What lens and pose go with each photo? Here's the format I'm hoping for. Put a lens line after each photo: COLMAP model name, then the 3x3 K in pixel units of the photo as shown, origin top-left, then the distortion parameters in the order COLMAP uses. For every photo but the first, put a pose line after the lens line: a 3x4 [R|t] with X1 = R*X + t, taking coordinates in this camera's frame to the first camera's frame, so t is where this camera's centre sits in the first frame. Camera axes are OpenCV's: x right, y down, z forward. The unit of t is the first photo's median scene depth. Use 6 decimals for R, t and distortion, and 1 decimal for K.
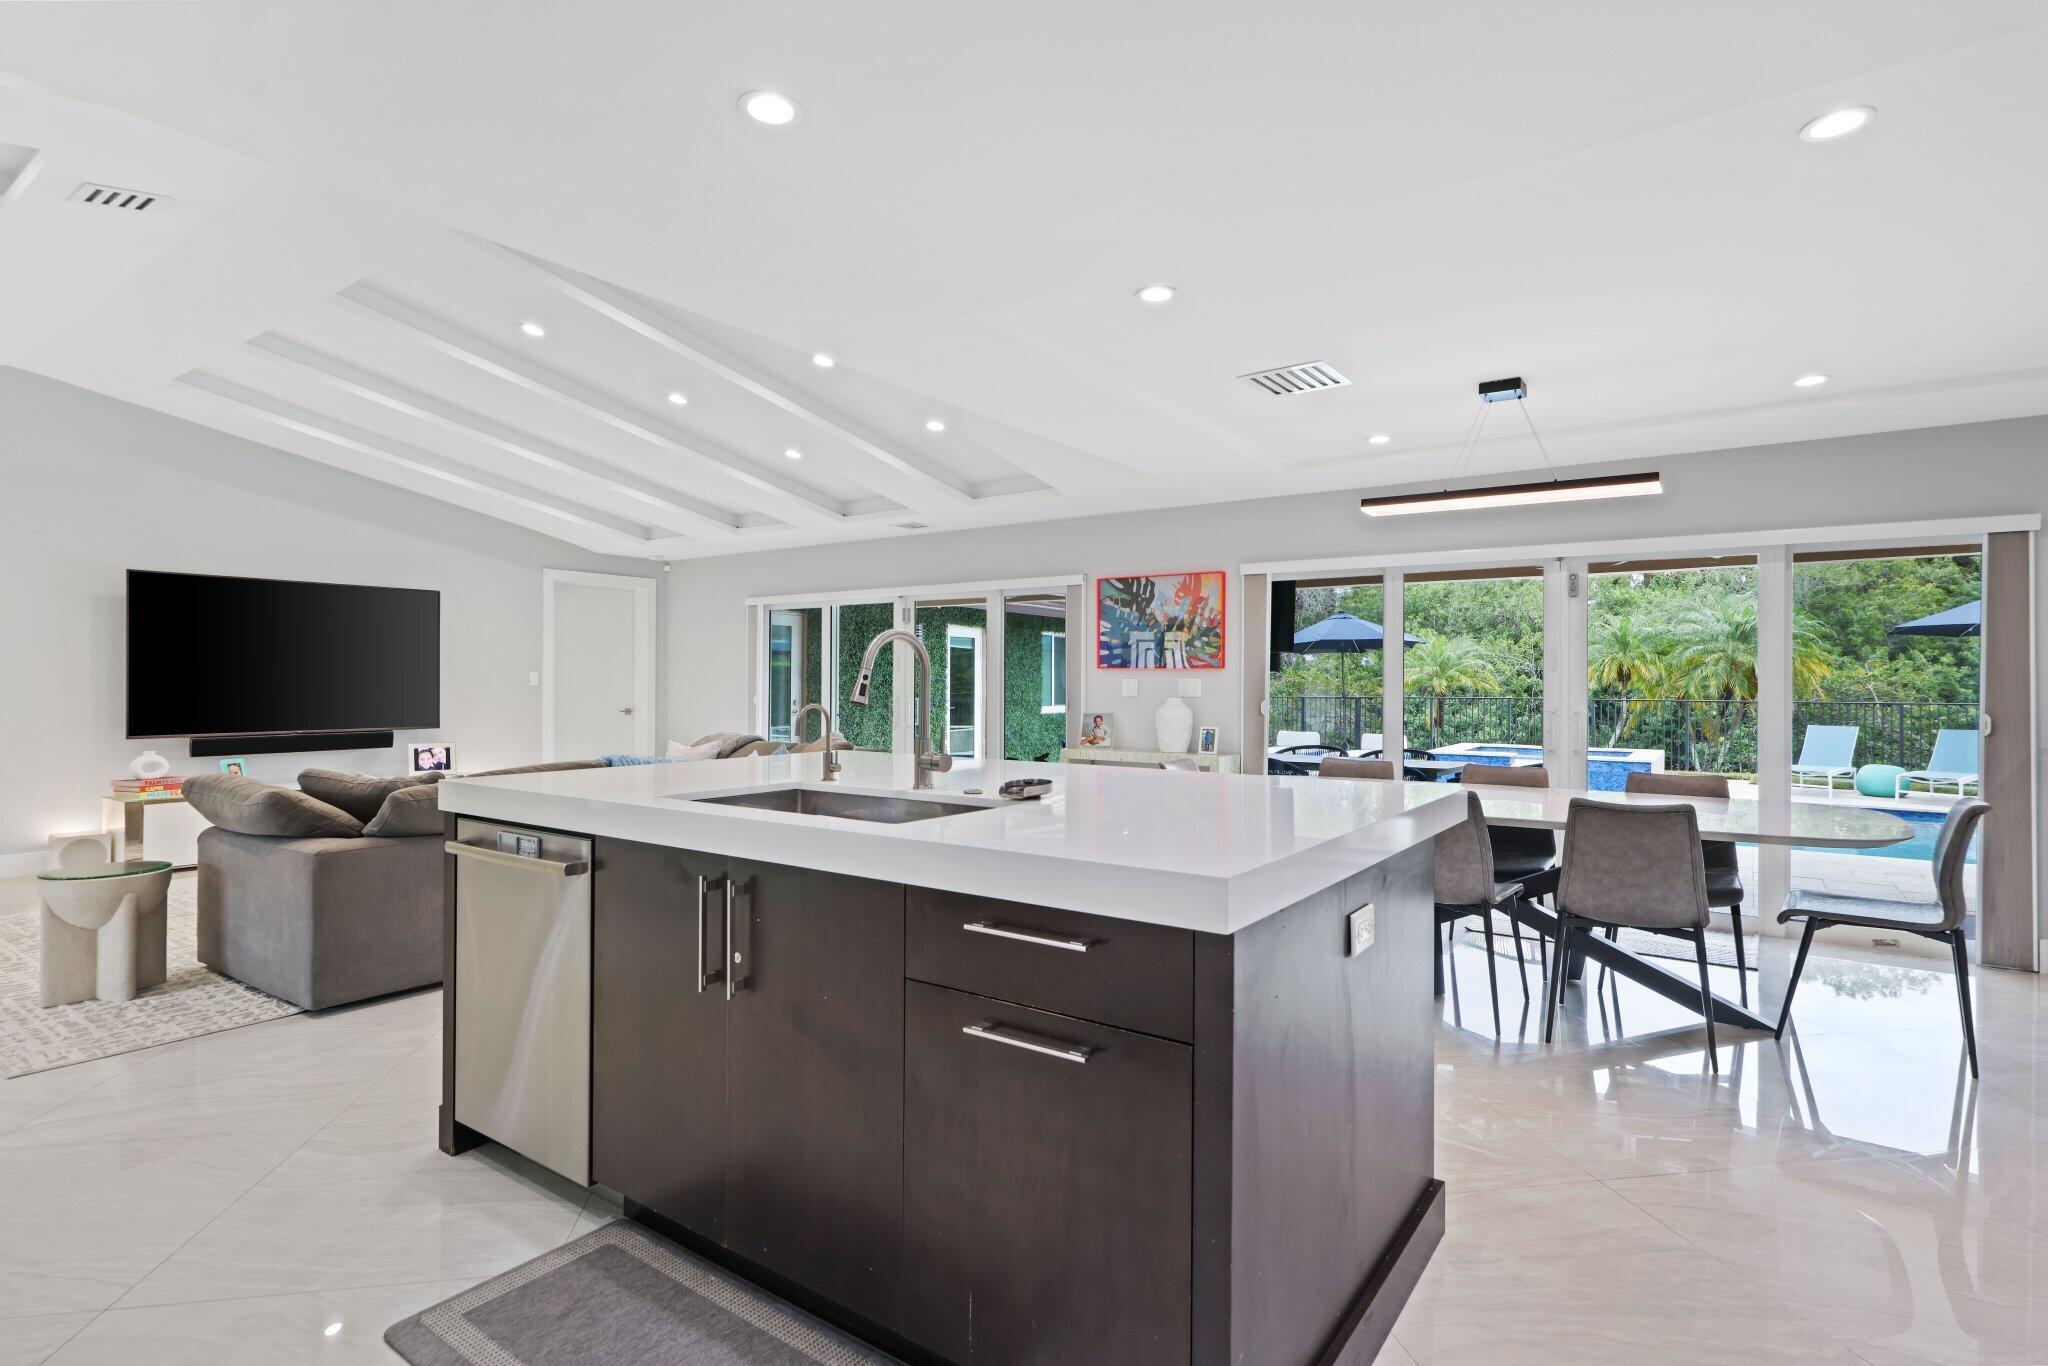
lens RADIAL K [[966.8, 0, 1014.4], [0, 966.8, 679.5], [0, 0, 1]] dist [-0.004405, 0.000209]
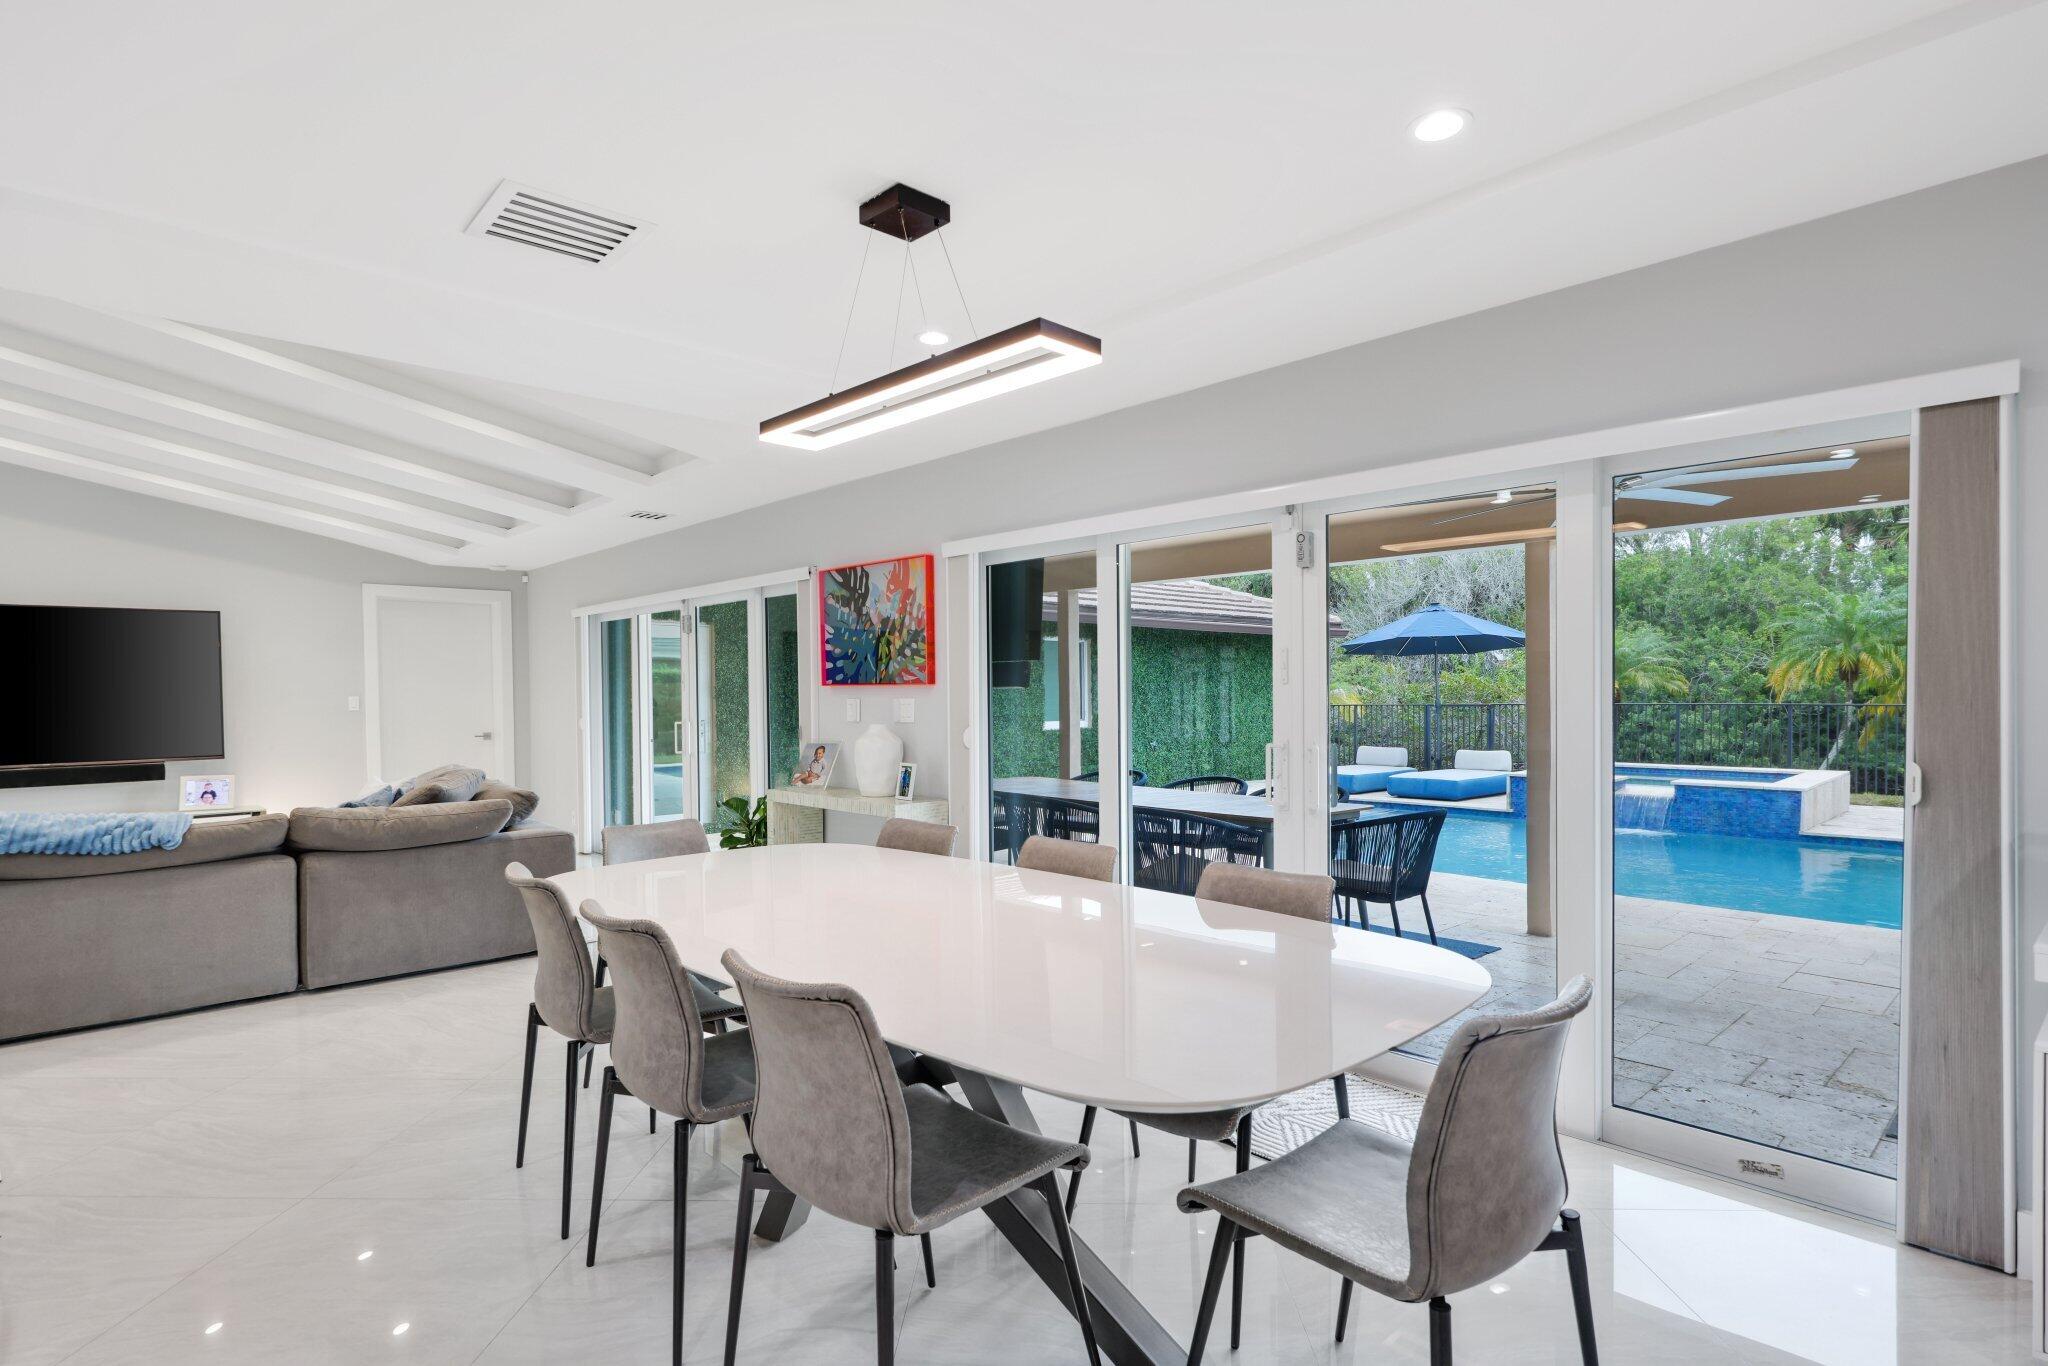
lens RADIAL K [[990.4, 0, 1022.8], [0, 990.4, 702.0], [0, 0, 1]] dist [-0.002133, 0.000084]
pose [[0.981861, -0.012495, -0.189190, 0.400080], [0.015383, 0.999786, 0.013806, -0.006857], [0.188977, -0.016466, 0.981843, 0.244922]]
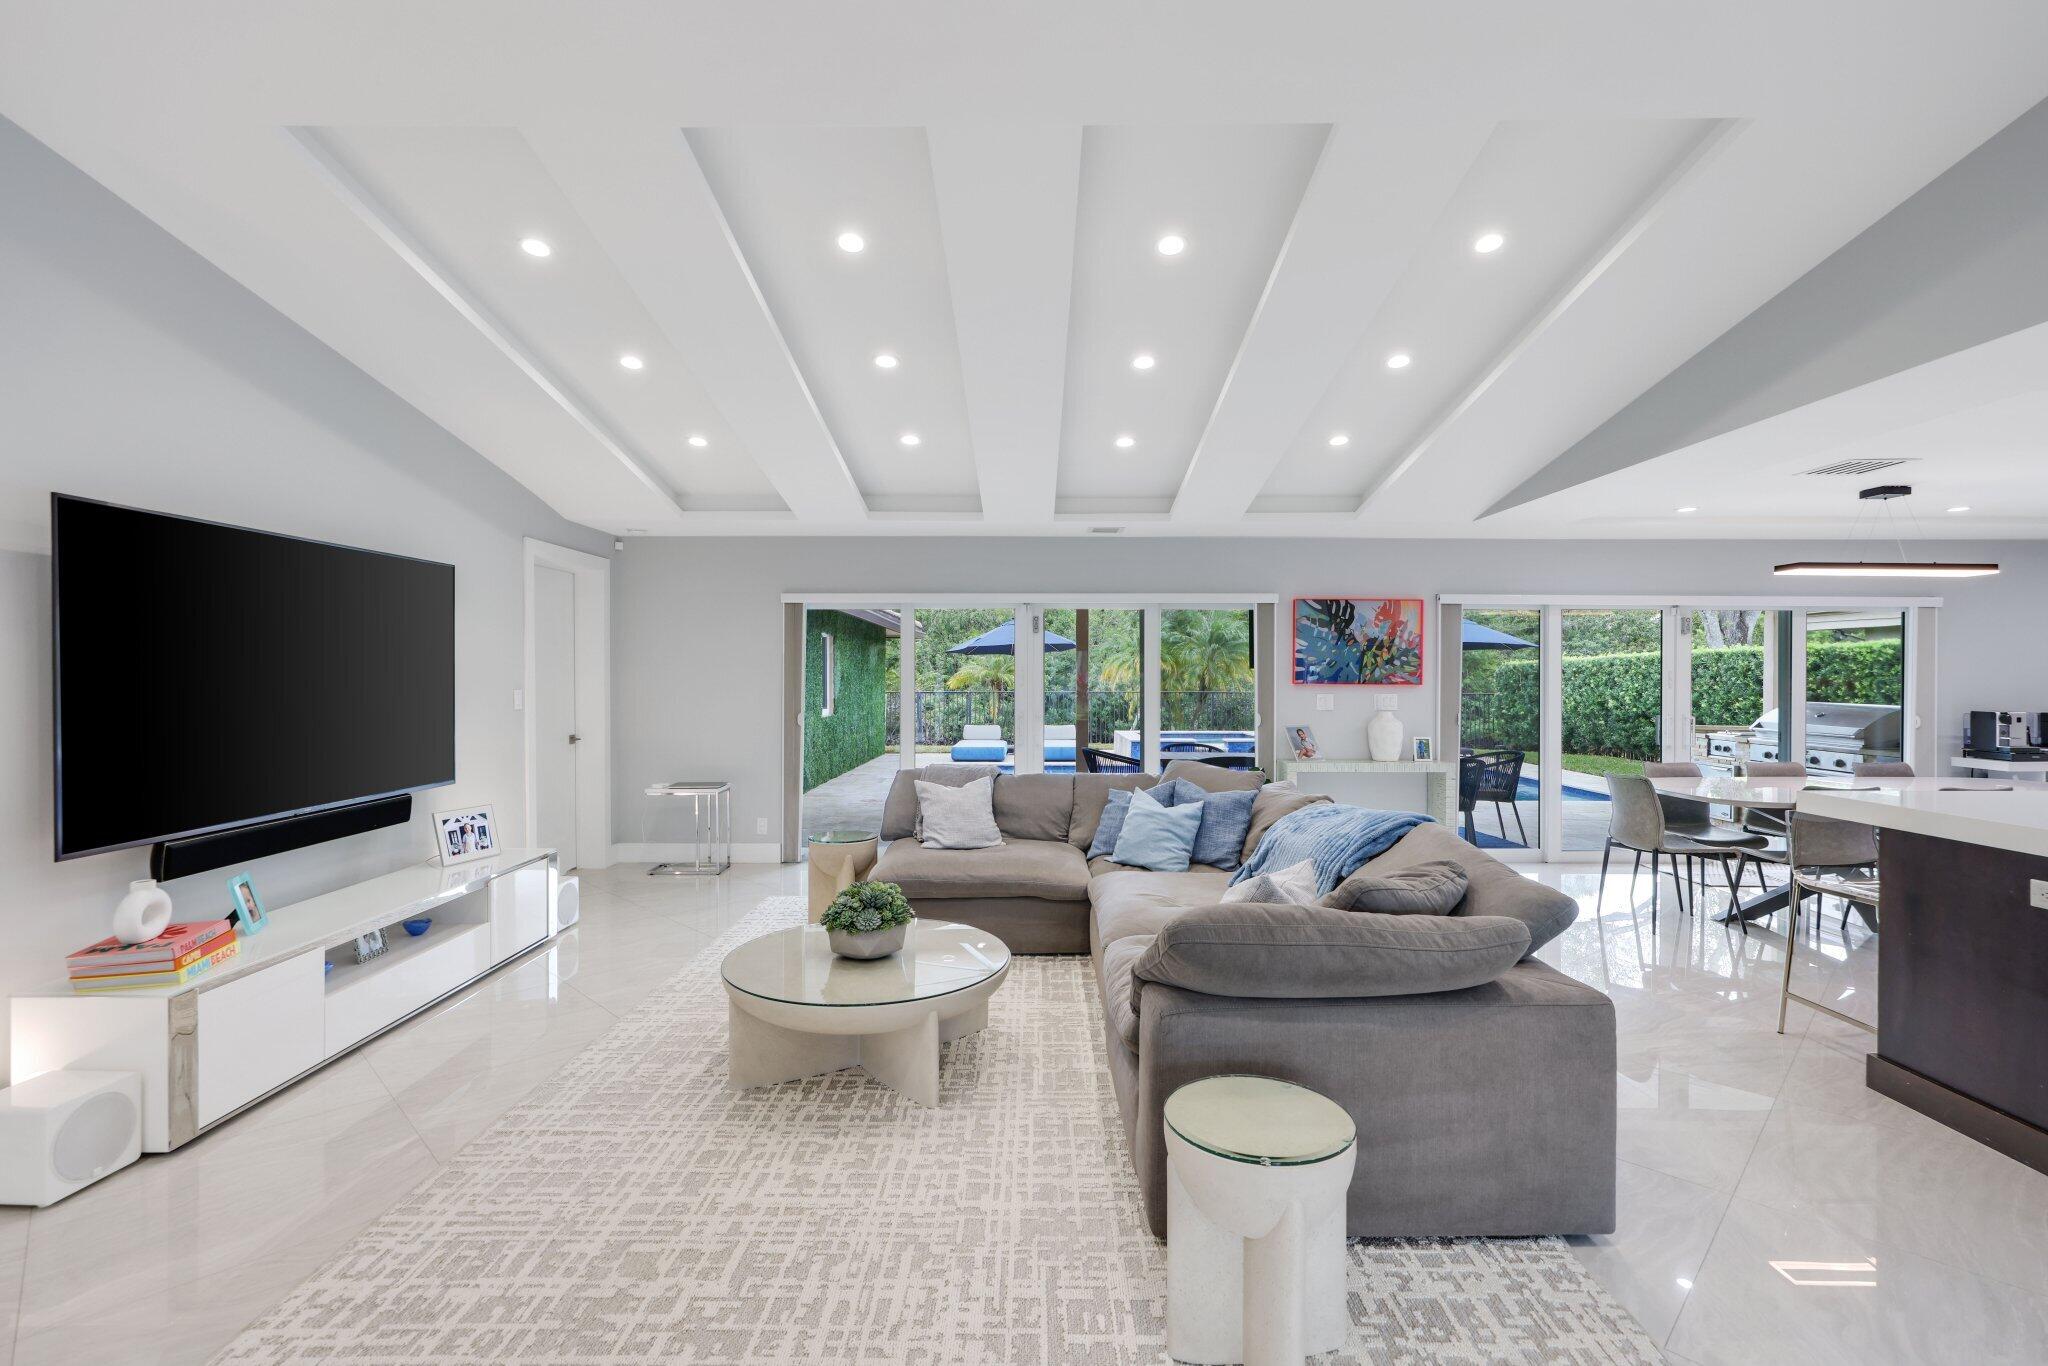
lens RADIAL K [[933.6, 0, 1002.4], [0, 933.6, 664.5], [0, 0, 1]] dist [-0.005110, -0.001497]
pose [[0.824421, 0.000910, 0.565977, -0.754848], [0.000517, 0.999997, -0.002360, -0.030748], [-0.565977, 0.002239, 0.824418, 0.347906]]
